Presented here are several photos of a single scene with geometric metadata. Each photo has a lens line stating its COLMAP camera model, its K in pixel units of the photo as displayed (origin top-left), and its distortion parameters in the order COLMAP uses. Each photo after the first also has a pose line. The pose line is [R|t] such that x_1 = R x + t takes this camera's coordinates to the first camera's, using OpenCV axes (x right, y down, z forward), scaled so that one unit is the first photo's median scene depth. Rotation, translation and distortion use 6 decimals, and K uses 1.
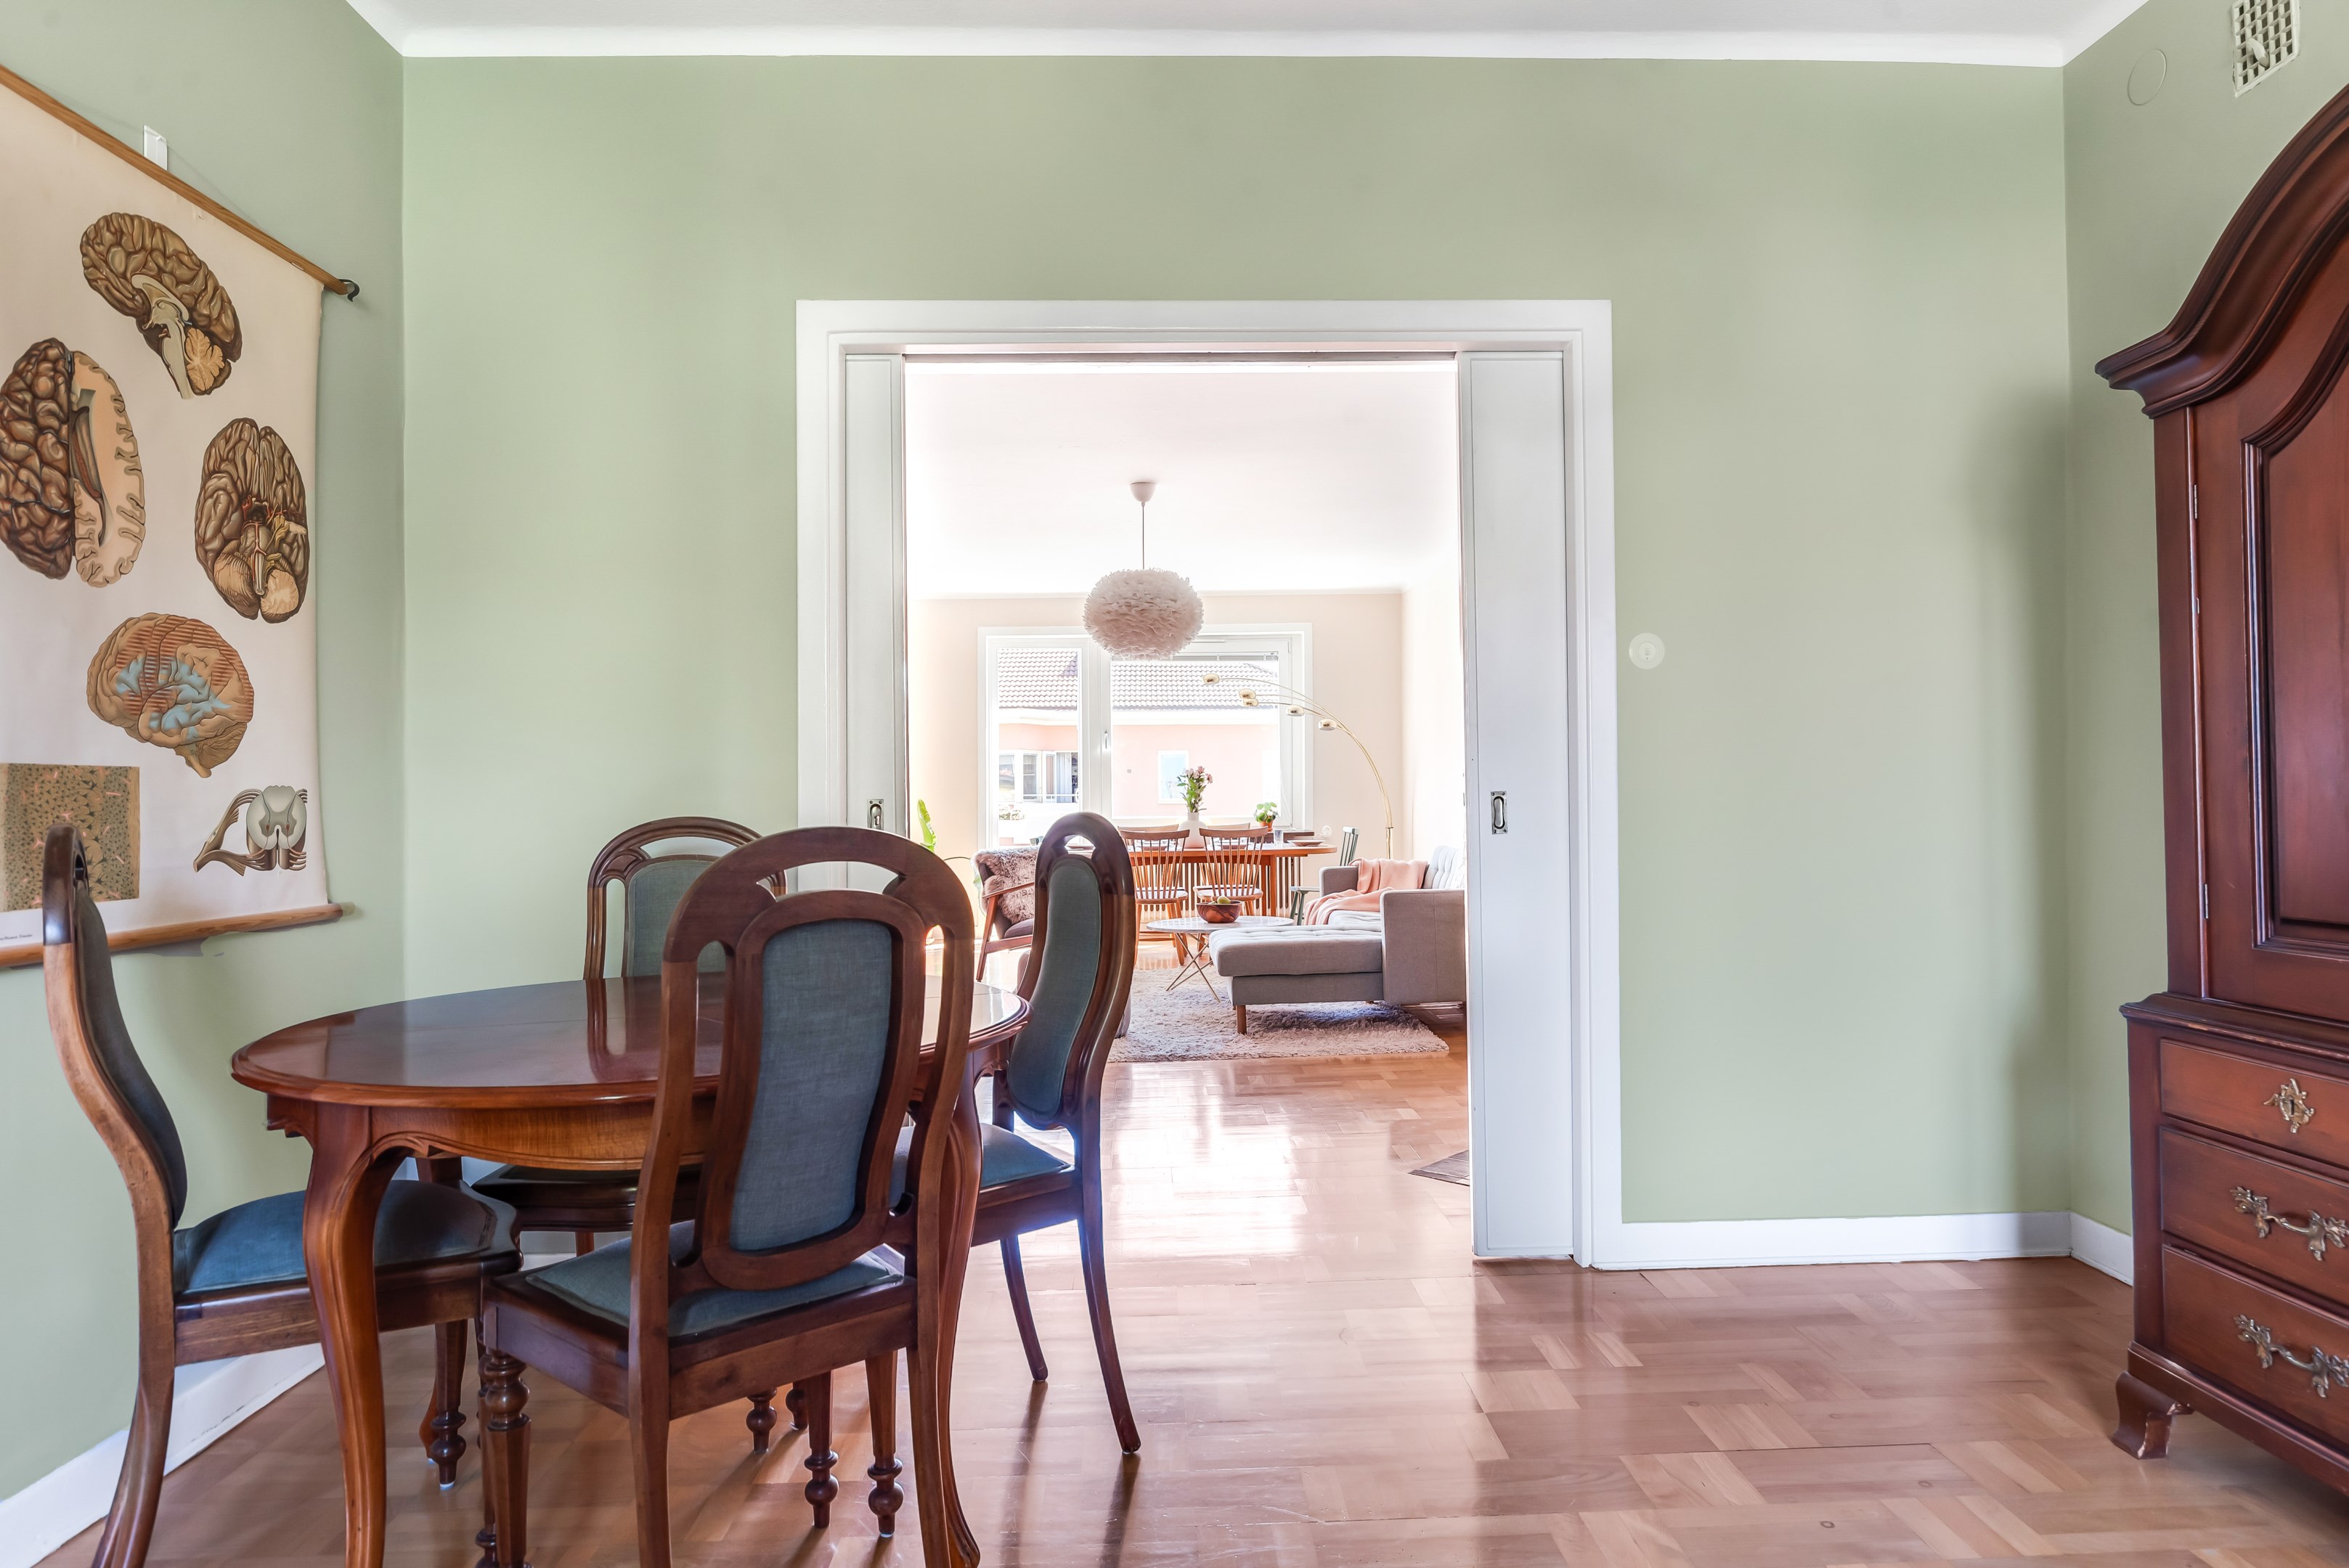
lens RADIAL K [[1443.0, 0, 1174.5], [0, 1443.0, 784.0], [0, 0, 1]] dist [0.003516, 0.001513]
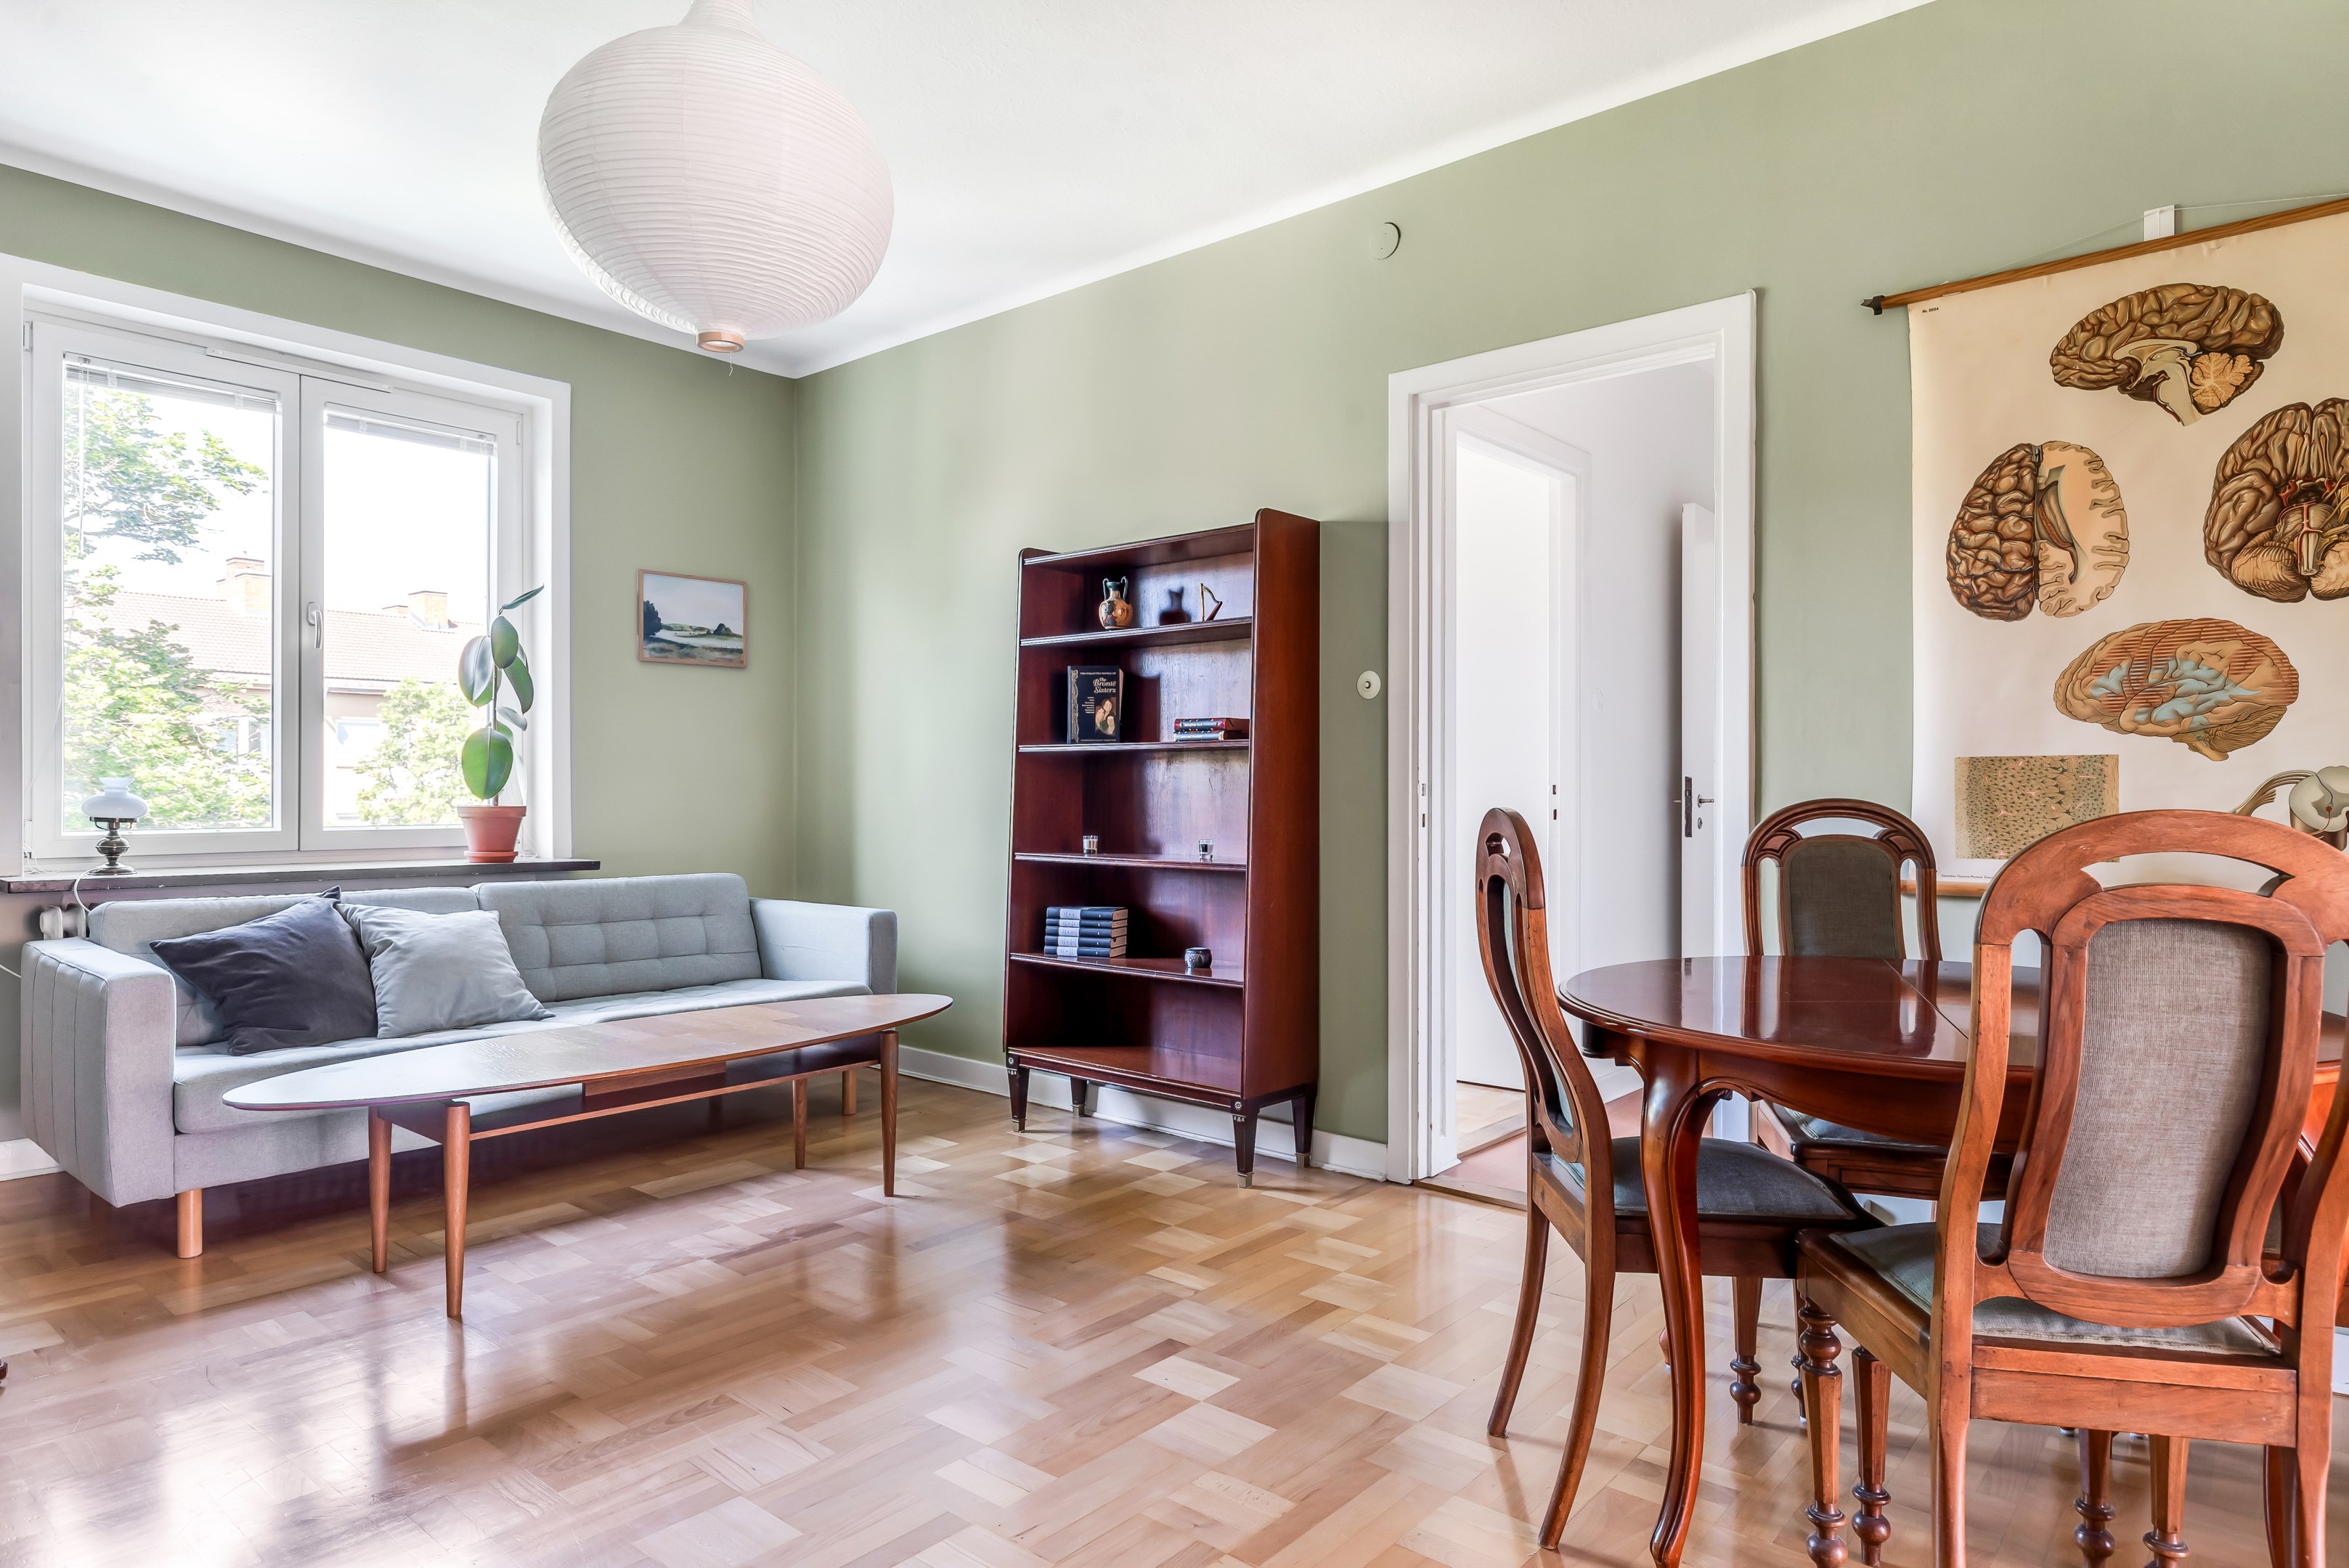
lens RADIAL K [[1443.0, 0, 1174.5], [0, 1443.0, 784.0], [0, 0, 1]] dist [0.003516, 0.001513]
pose [[-0.697106, 0.006593, -0.716937, 0.695940], [0.014527, 0.999882, -0.004929, 0.007322], [0.716821, -0.013851, -0.697120, 1.255015]]
